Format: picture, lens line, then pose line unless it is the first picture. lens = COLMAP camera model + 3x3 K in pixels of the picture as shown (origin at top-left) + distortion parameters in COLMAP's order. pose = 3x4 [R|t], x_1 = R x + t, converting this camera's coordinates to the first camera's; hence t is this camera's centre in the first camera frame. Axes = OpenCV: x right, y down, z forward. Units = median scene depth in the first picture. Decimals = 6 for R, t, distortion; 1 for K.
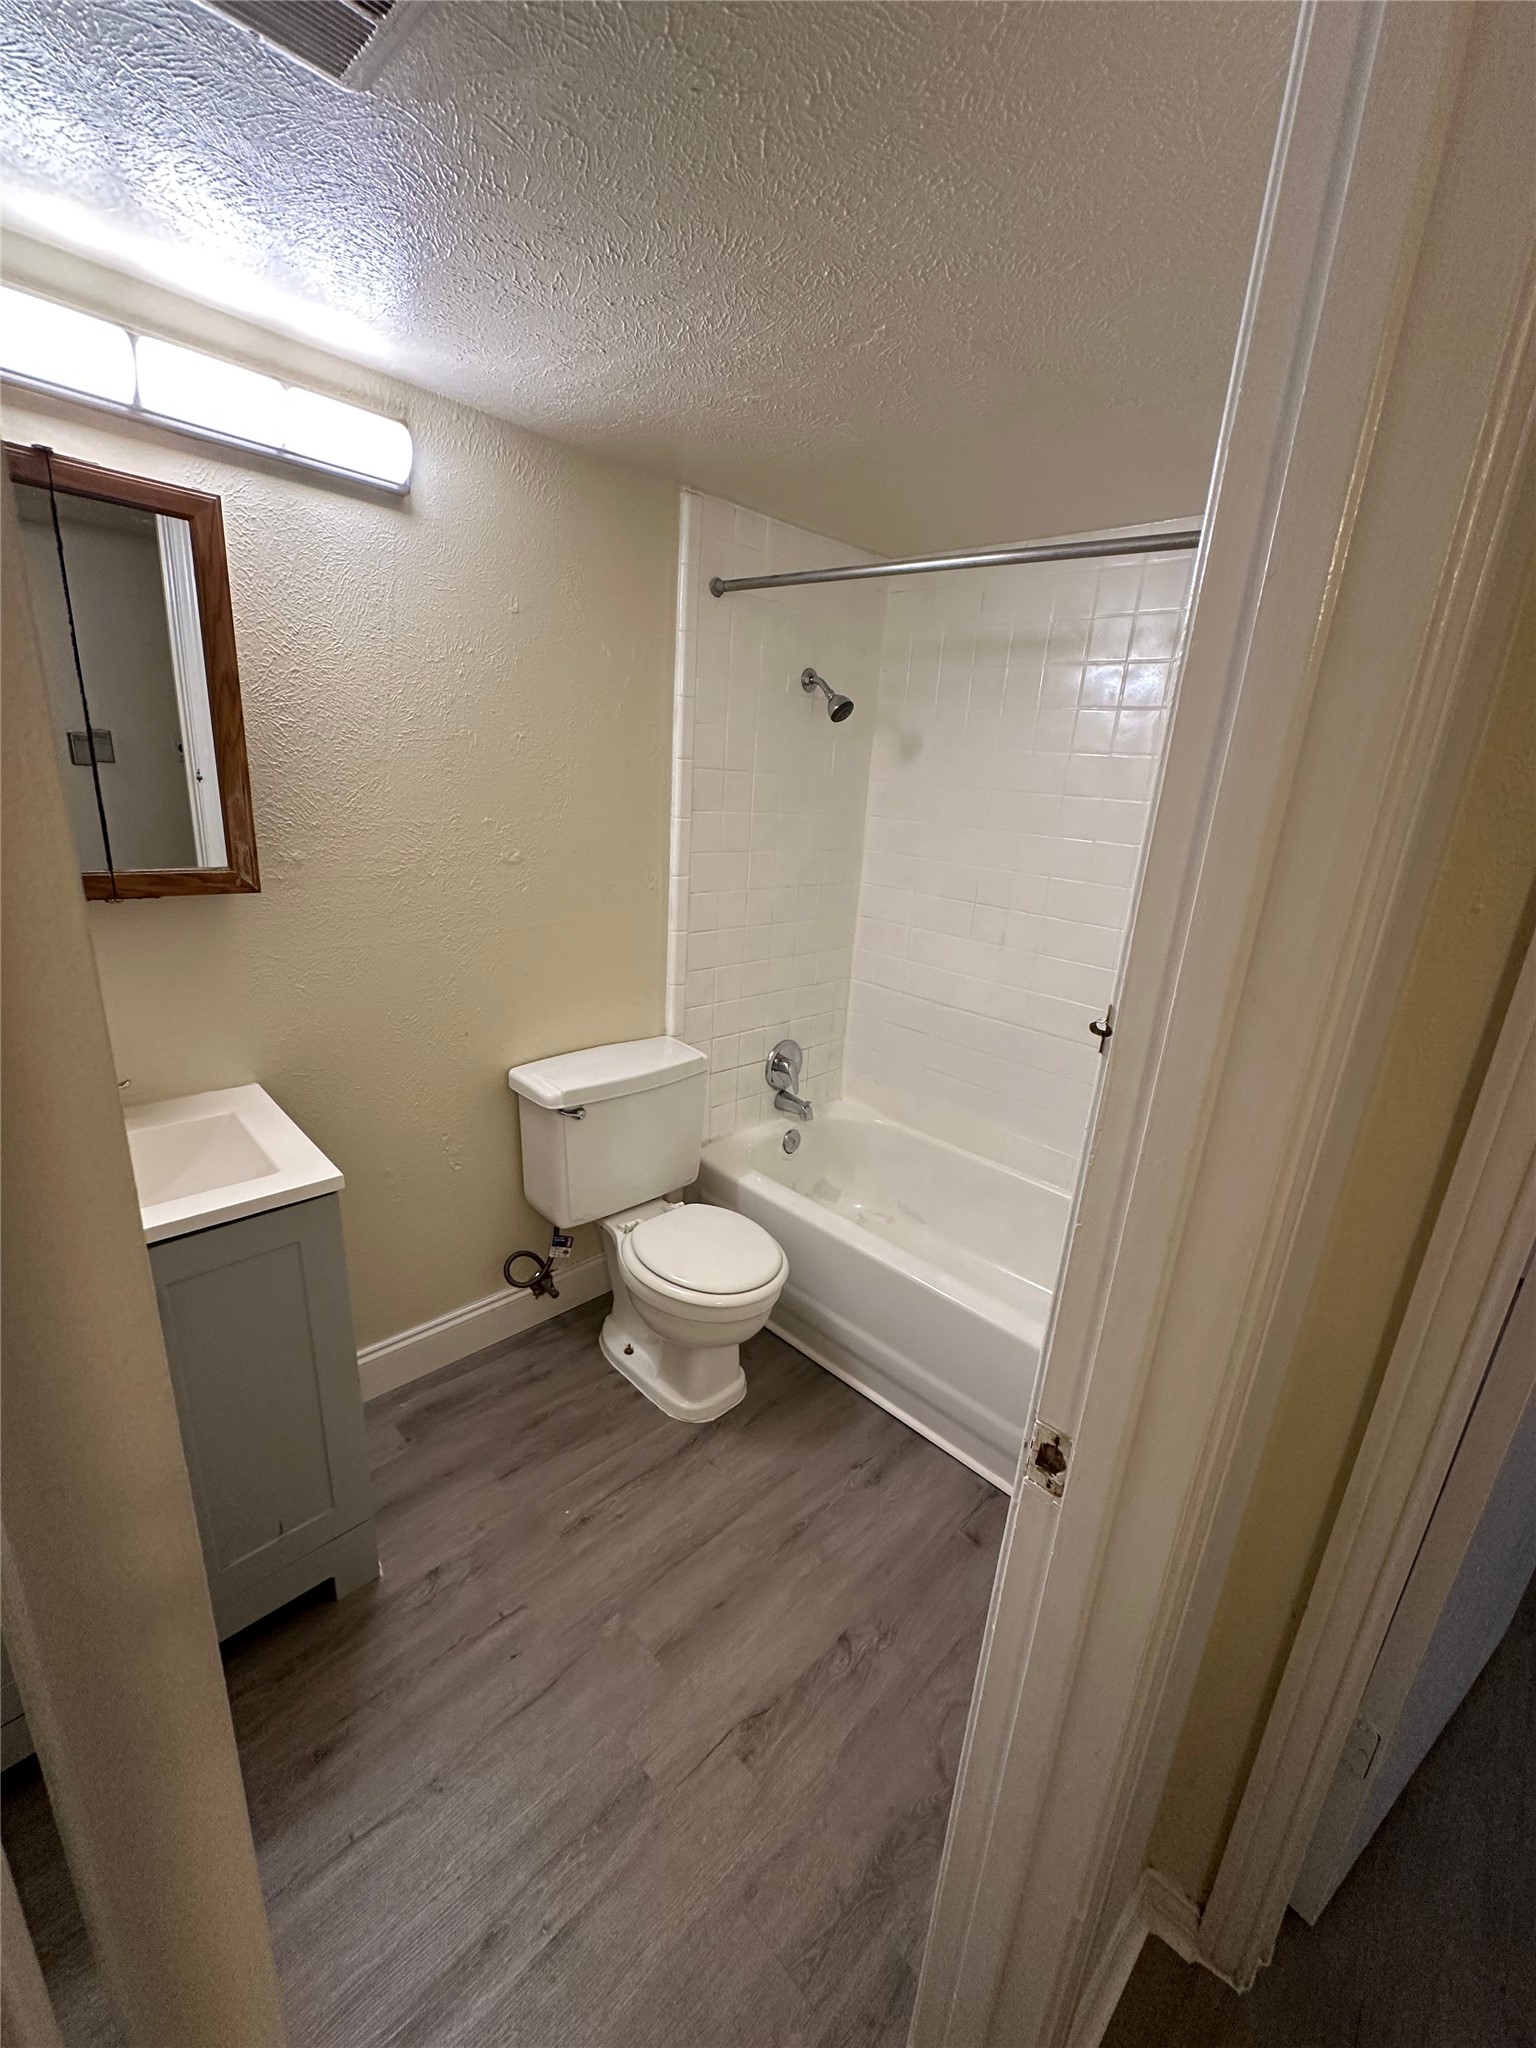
lens RADIAL K [[820.2, 0, 773.3], [0, 820.2, 1021.8], [0, 0, 1]] dist [-0.001489, -0.000085]
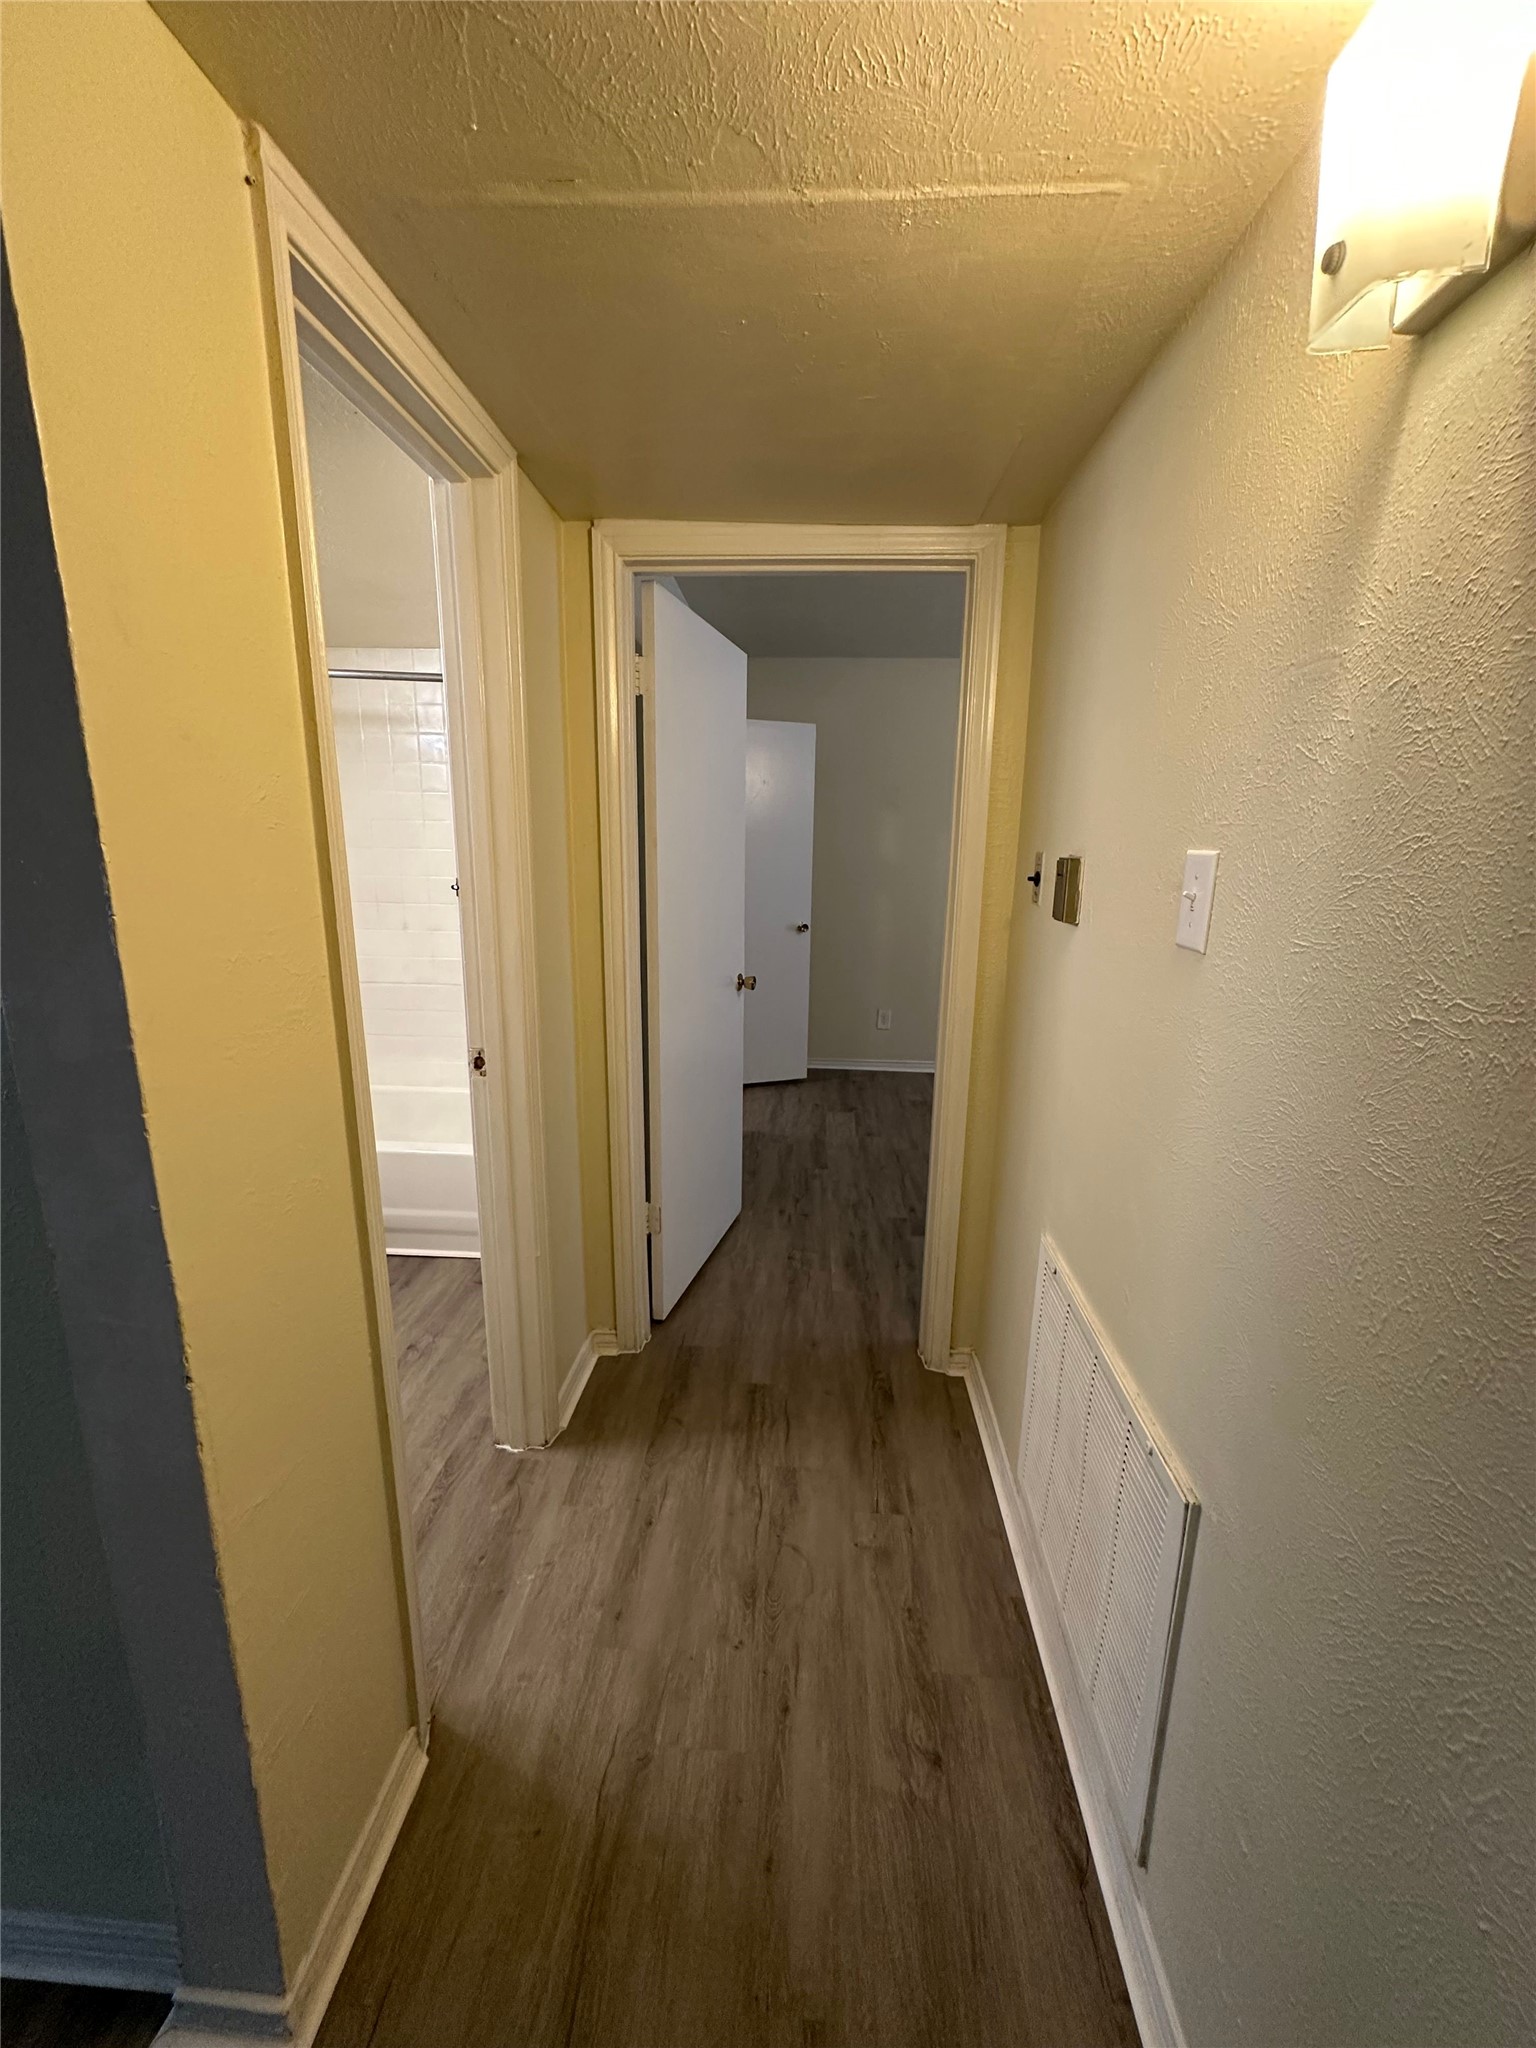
lens RADIAL K [[820.2, 0, 761.9], [0, 820.2, 1027.7], [0, 0, 1]] dist [-0.001489, -0.000085]
pose [[0.758673, -0.200744, 0.619772, -0.259707], [0.223677, 0.973775, 0.041599, 0.241021], [-0.611869, 0.107068, 0.783679, -0.726888]]
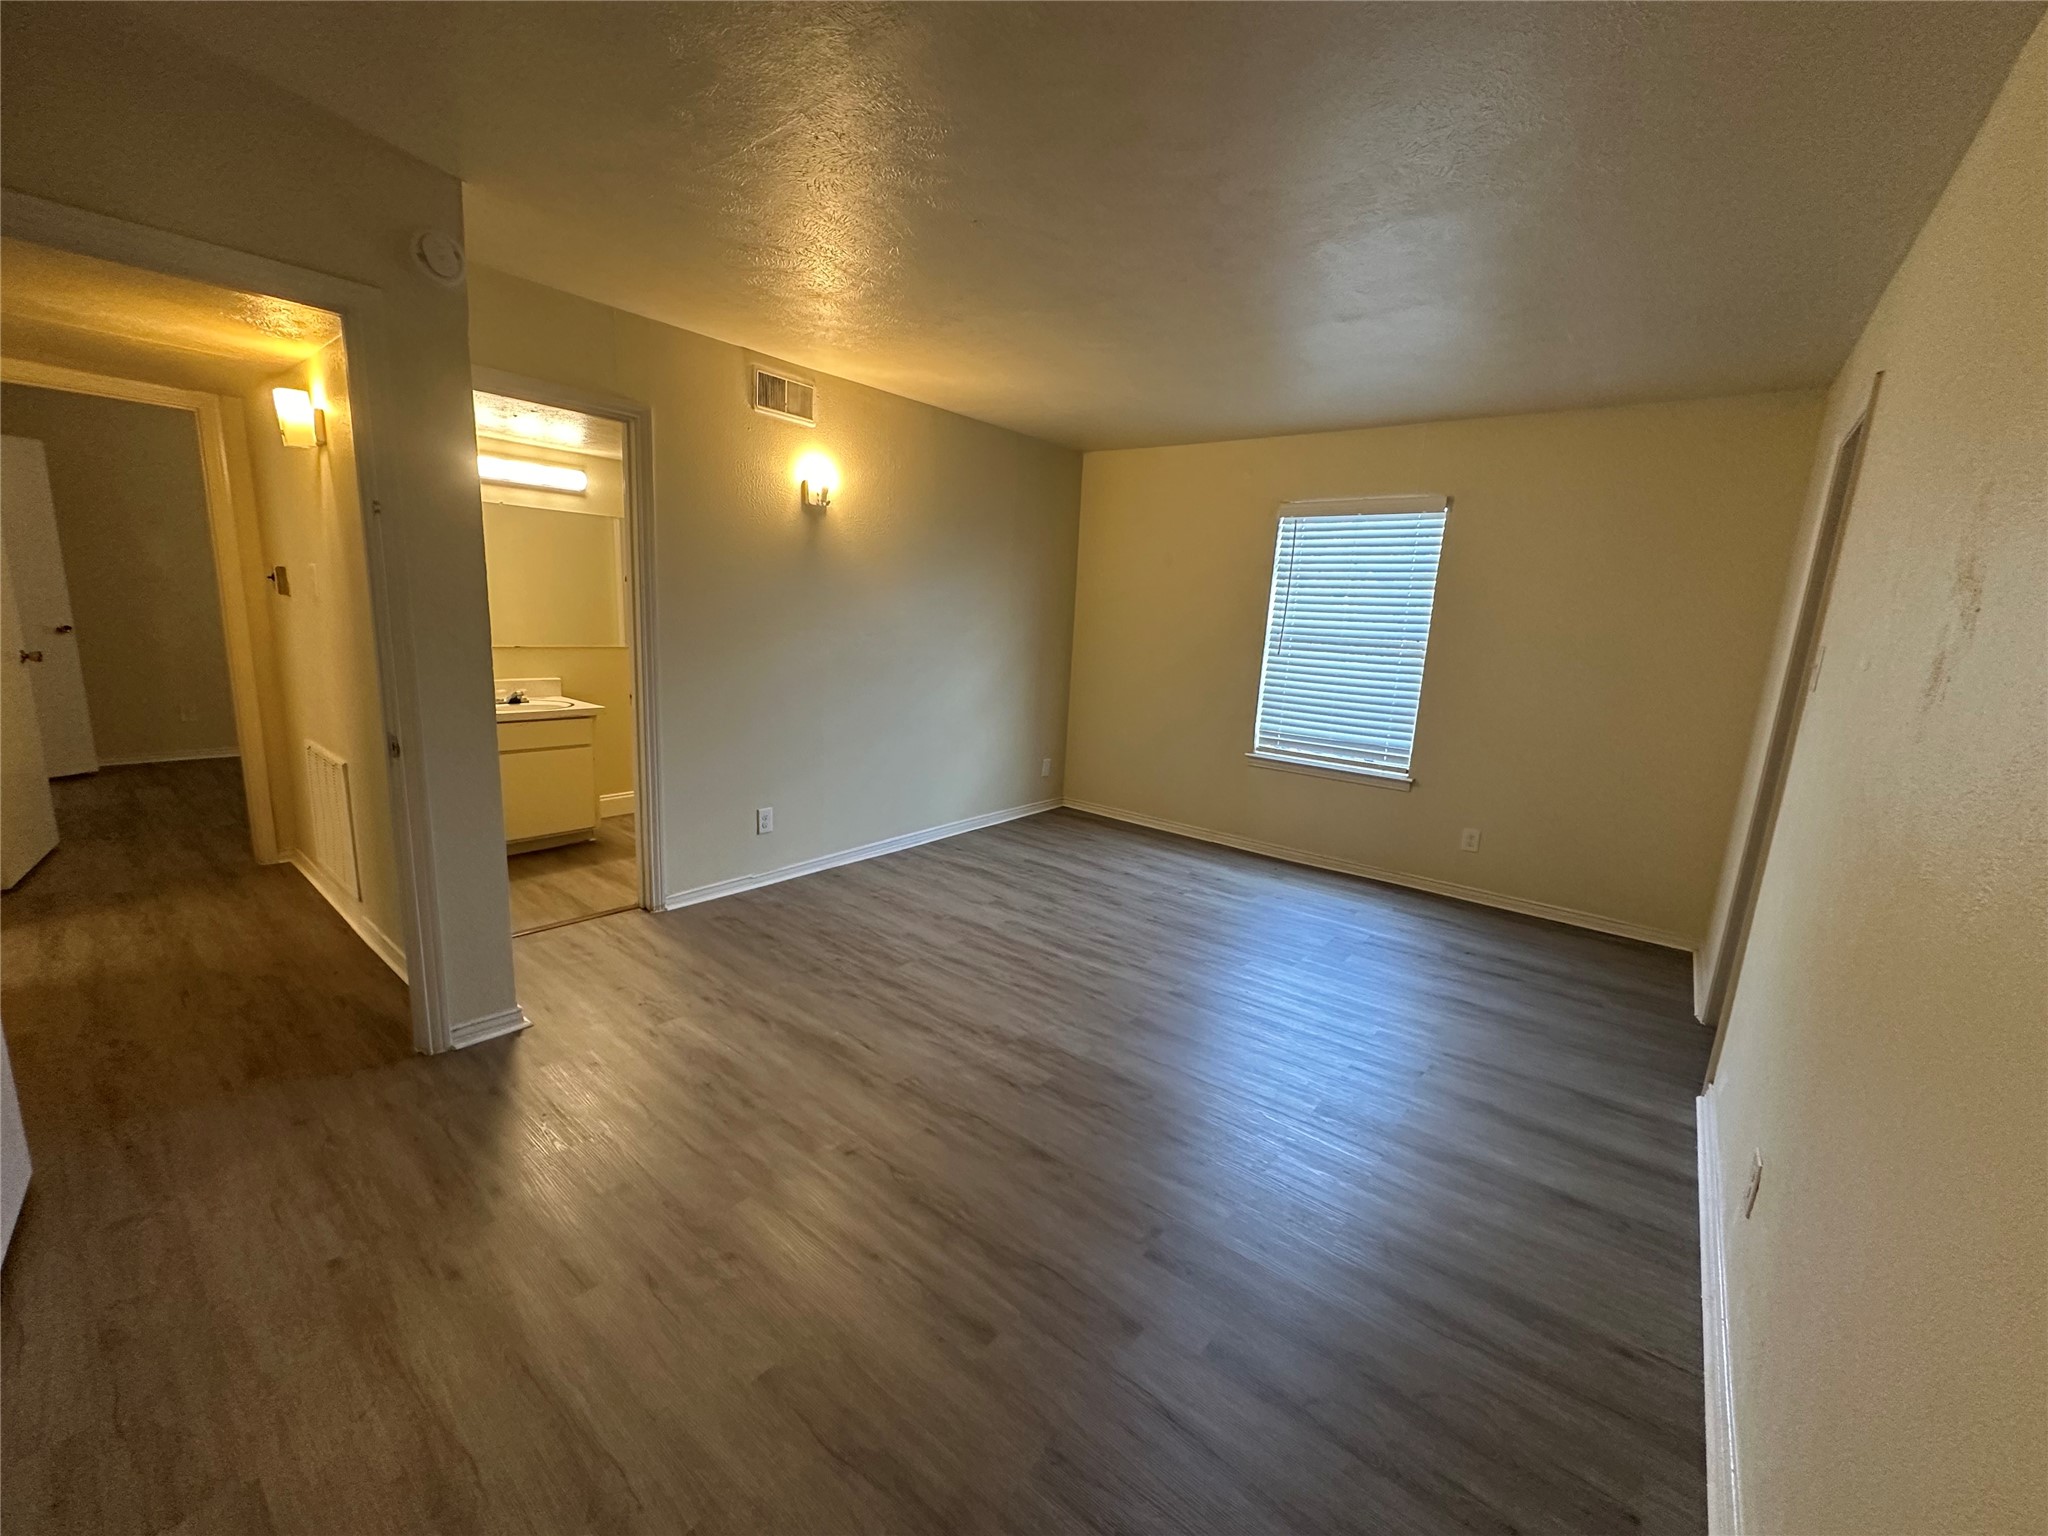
lens RADIAL K [[820.2, 0, 1019.8], [0, 820.2, 767.5], [0, 0, 1]] dist [-0.001489, -0.000085]
pose [[-0.084272, -0.267758, 0.959794, -1.888191], [0.228951, 0.932246, 0.280175, 0.530509], [-0.969783, 0.243356, -0.017259, -2.066871]]
